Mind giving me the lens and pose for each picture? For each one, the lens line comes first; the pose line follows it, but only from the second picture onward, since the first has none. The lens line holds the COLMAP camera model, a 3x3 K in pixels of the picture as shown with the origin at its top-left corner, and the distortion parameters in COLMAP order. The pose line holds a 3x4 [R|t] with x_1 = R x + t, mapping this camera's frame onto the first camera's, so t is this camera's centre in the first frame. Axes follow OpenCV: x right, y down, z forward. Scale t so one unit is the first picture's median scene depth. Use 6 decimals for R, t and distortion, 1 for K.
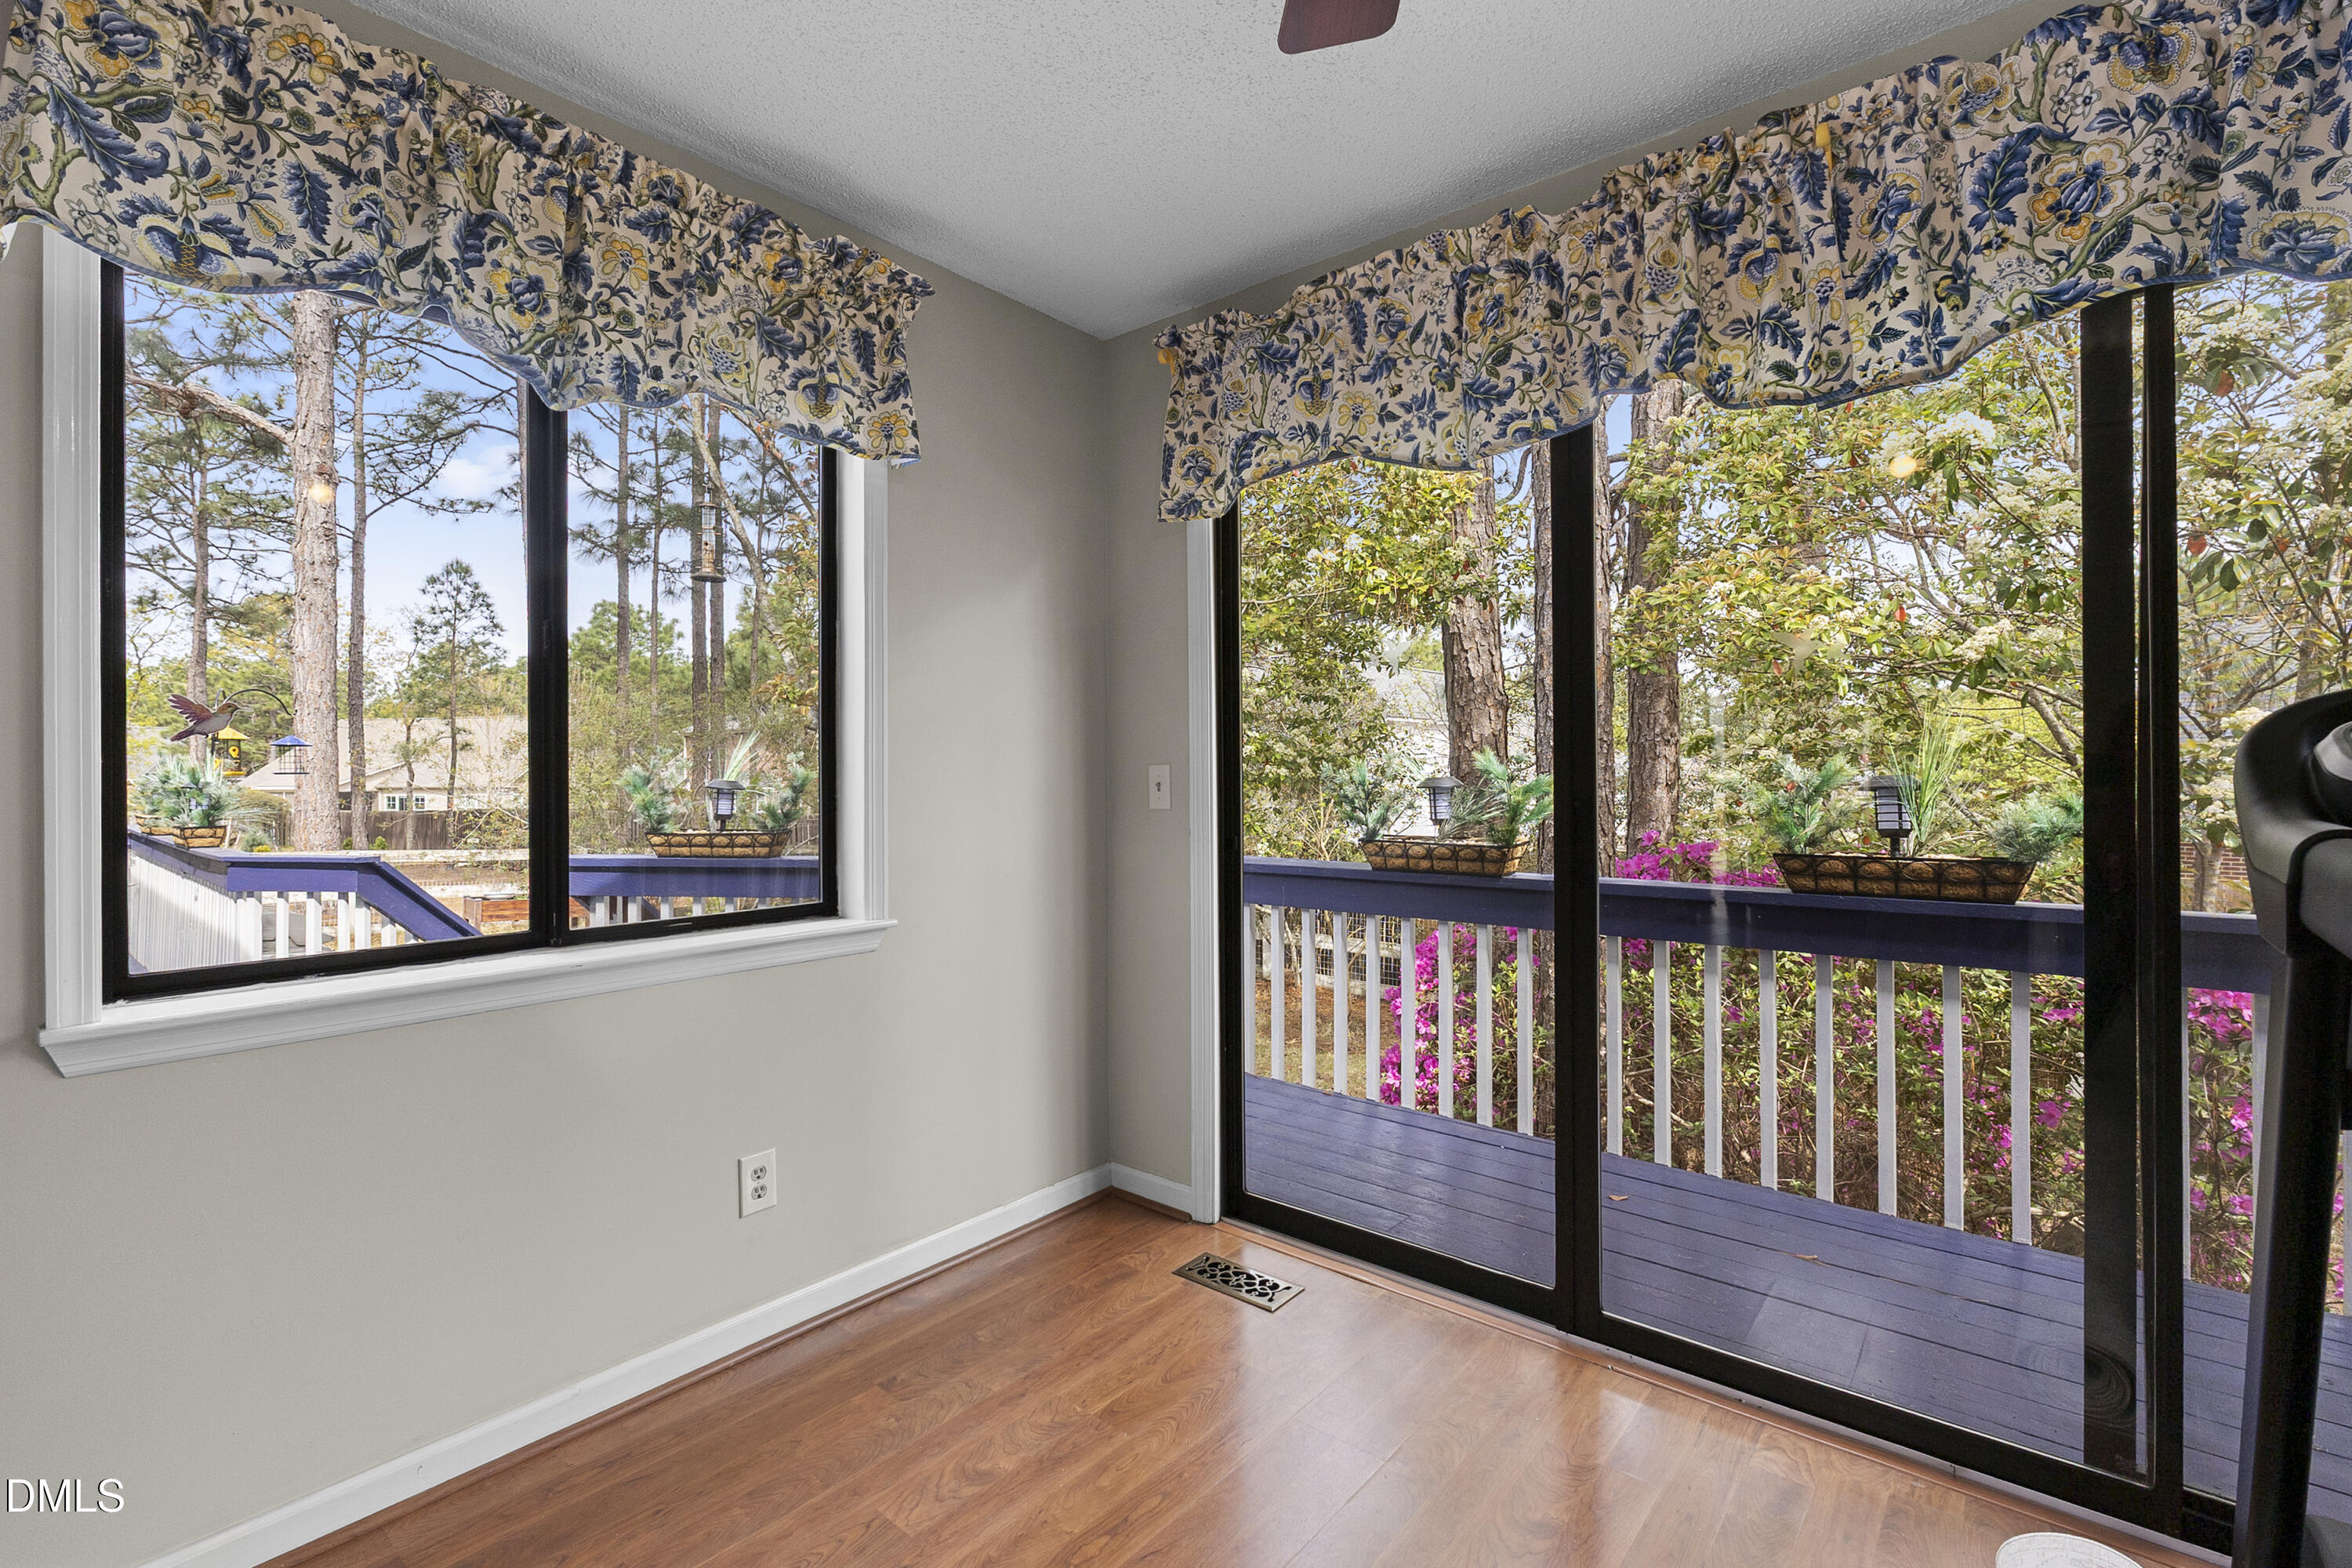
lens RADIAL K [[1041.3, 0, 1169.1], [0, 1041.3, 772.2], [0, 0, 1]] dist [-0.001198, -0.000740]
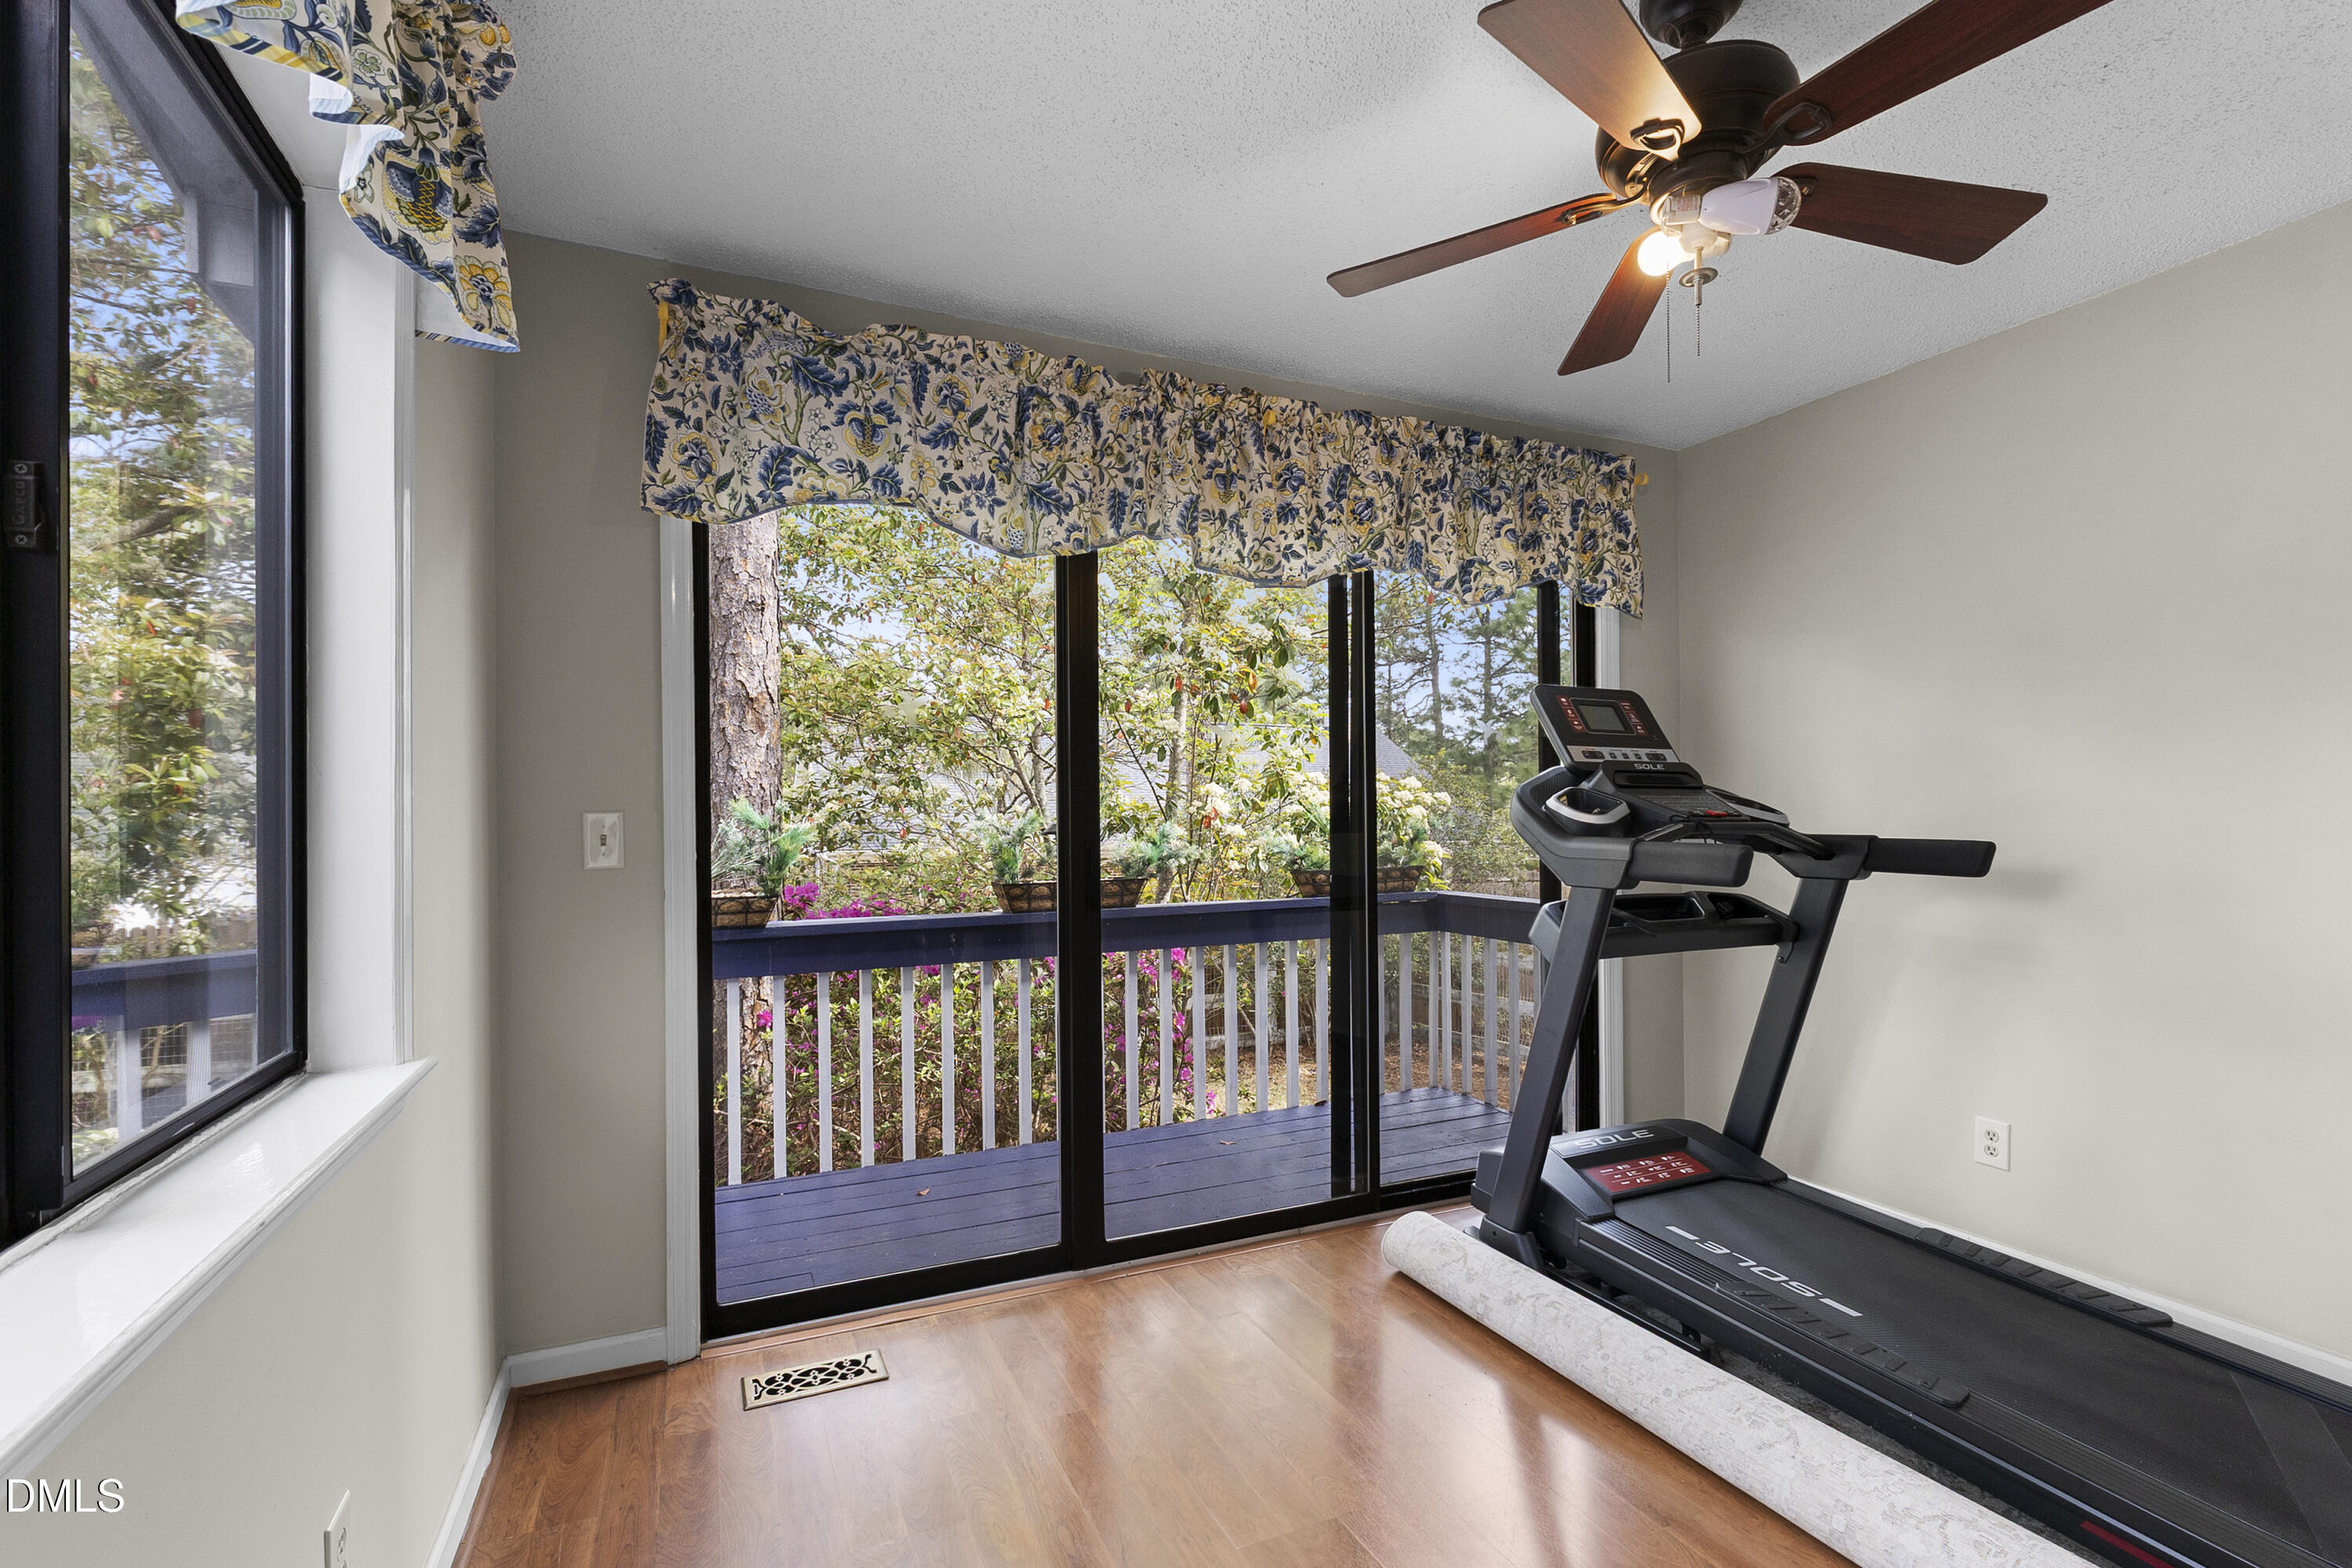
lens RADIAL K [[1053.9, 0, 1173.5], [0, 1053.9, 818.4], [0, 0, 1]] dist [-0.002009, -0.000302]
pose [[0.433032, 0.001019, 0.901378, -0.717114], [0.004775, 0.999983, -0.003425, 0.003087], [-0.901366, 0.005787, 0.433020, 0.357547]]
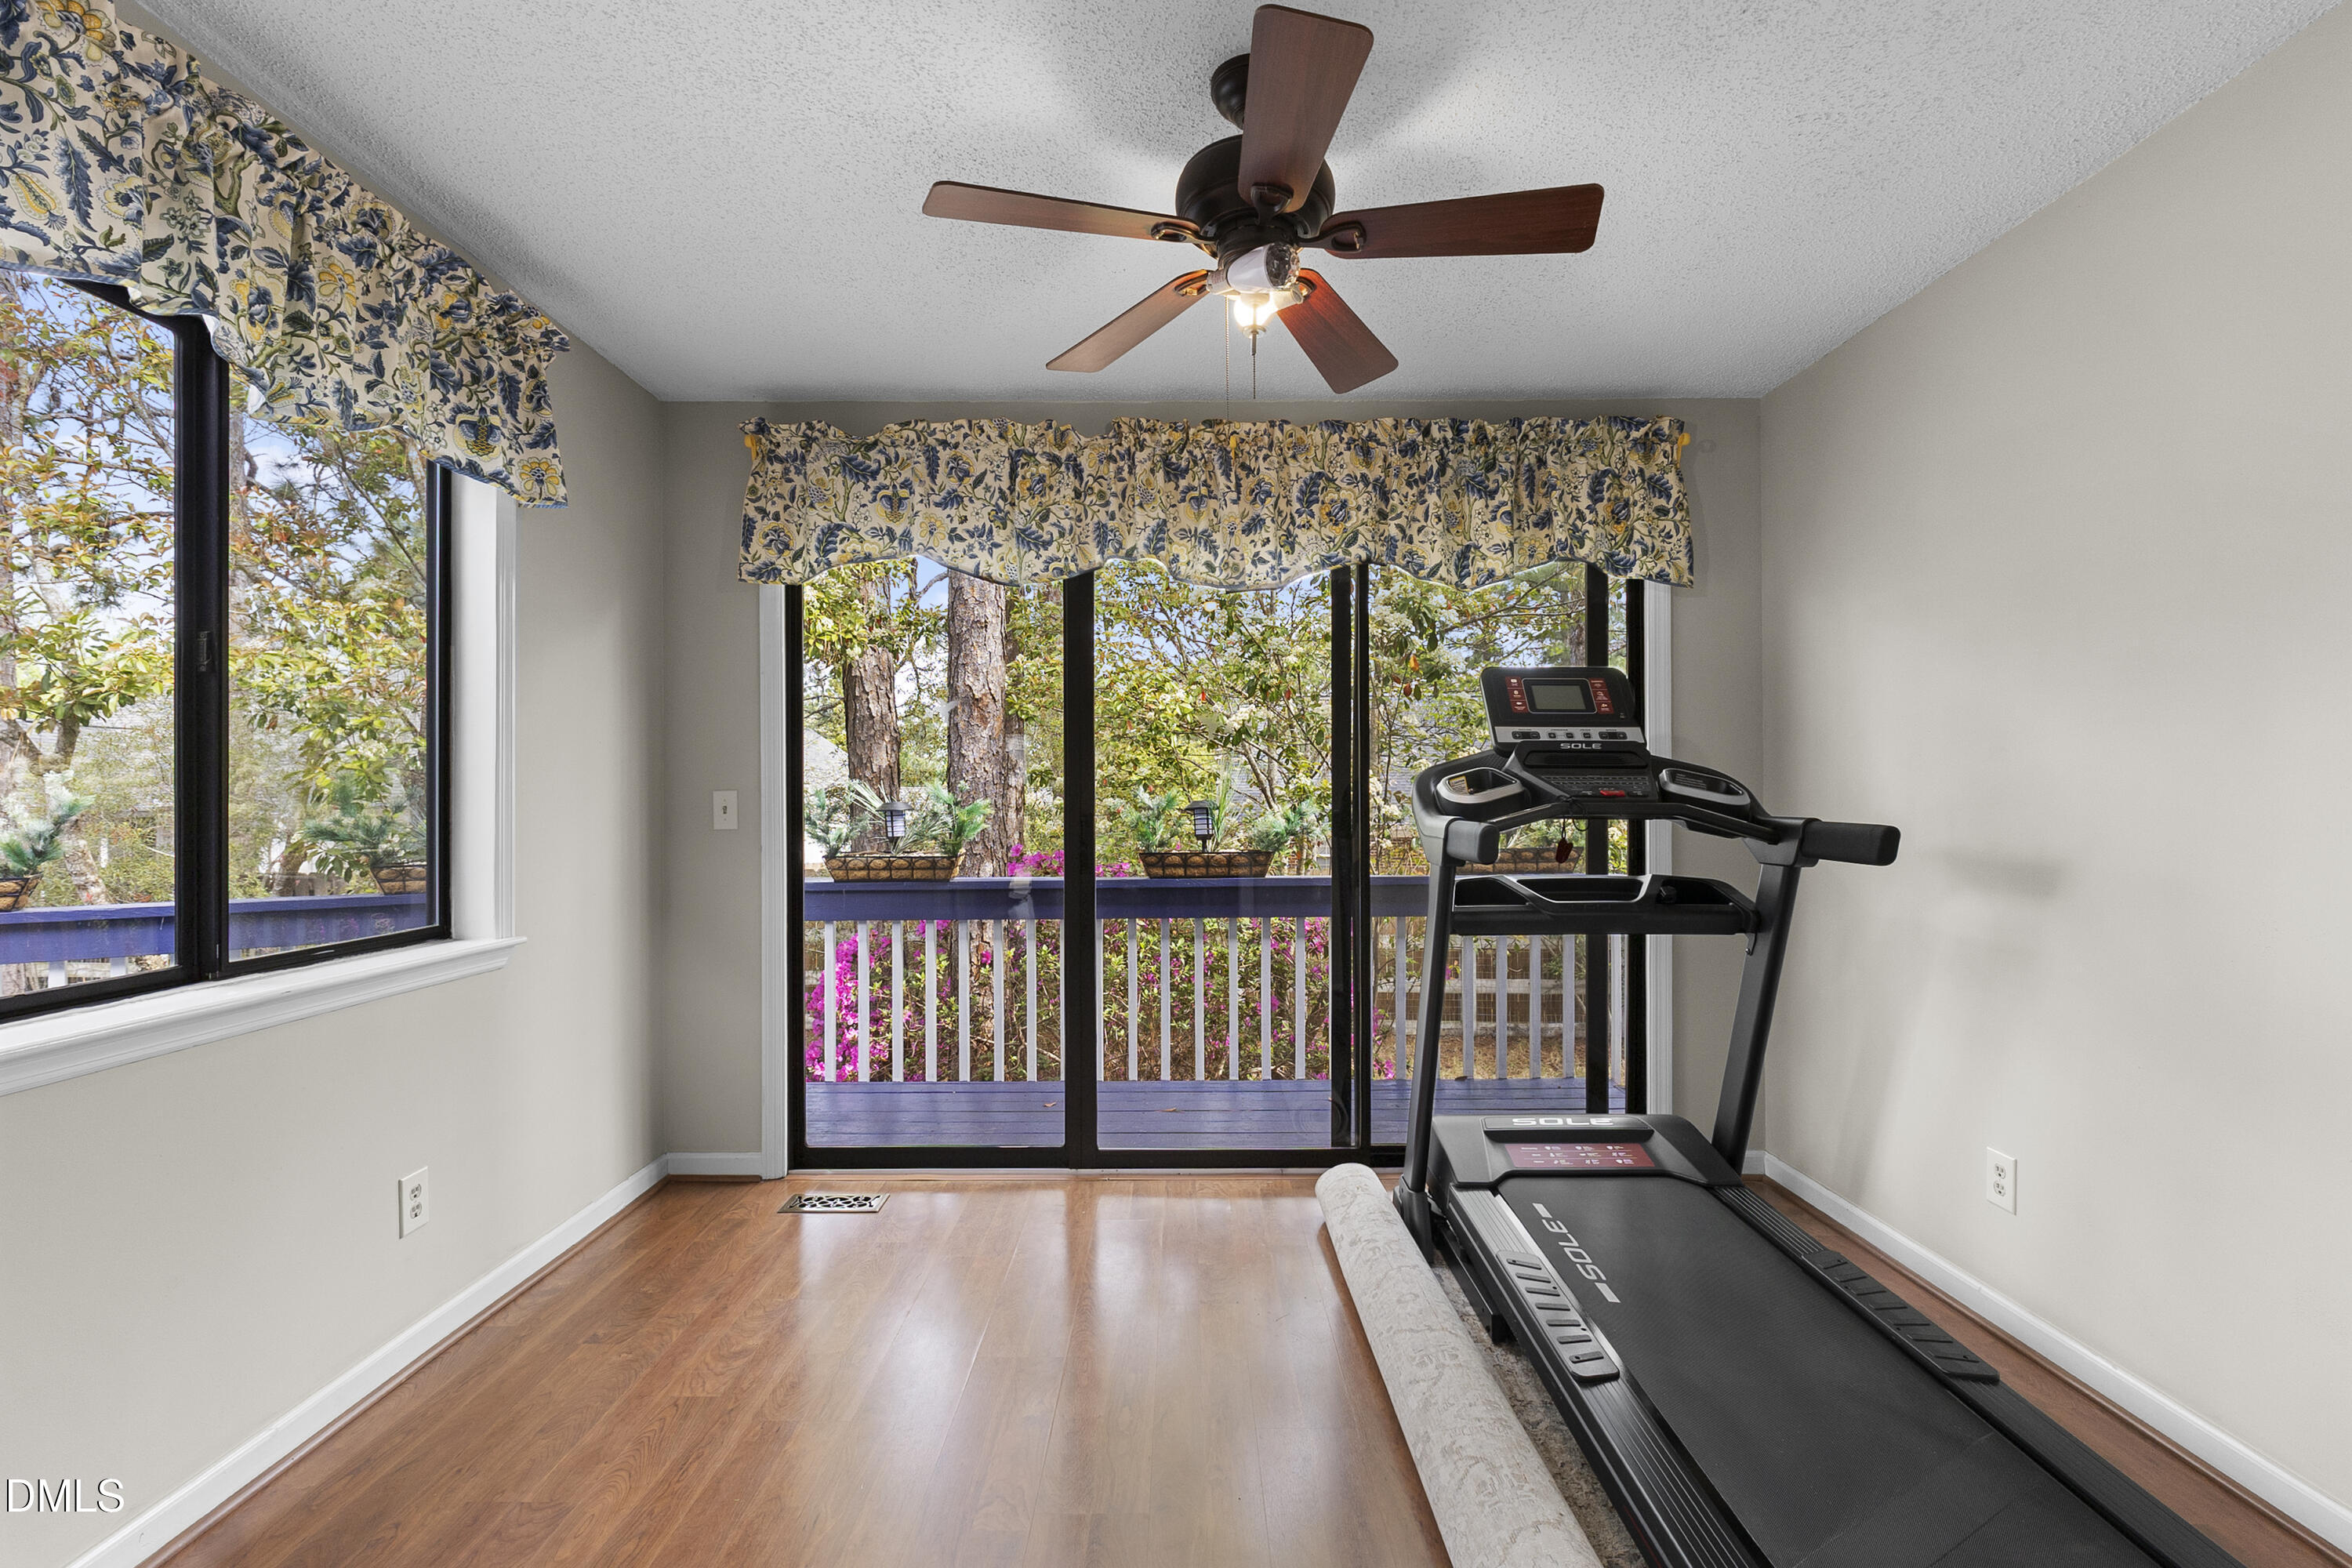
lens RADIAL K [[1046.6, 0, 1175.0], [0, 1046.6, 799.7], [0, 0, 1]] dist [-0.002402, -0.001015]
pose [[0.765175, 0.001350, 0.643821, -0.492441], [-0.001275, 0.999999, -0.000581, 0.003777], [-0.643822, -0.000377, 0.765176, -0.255948]]
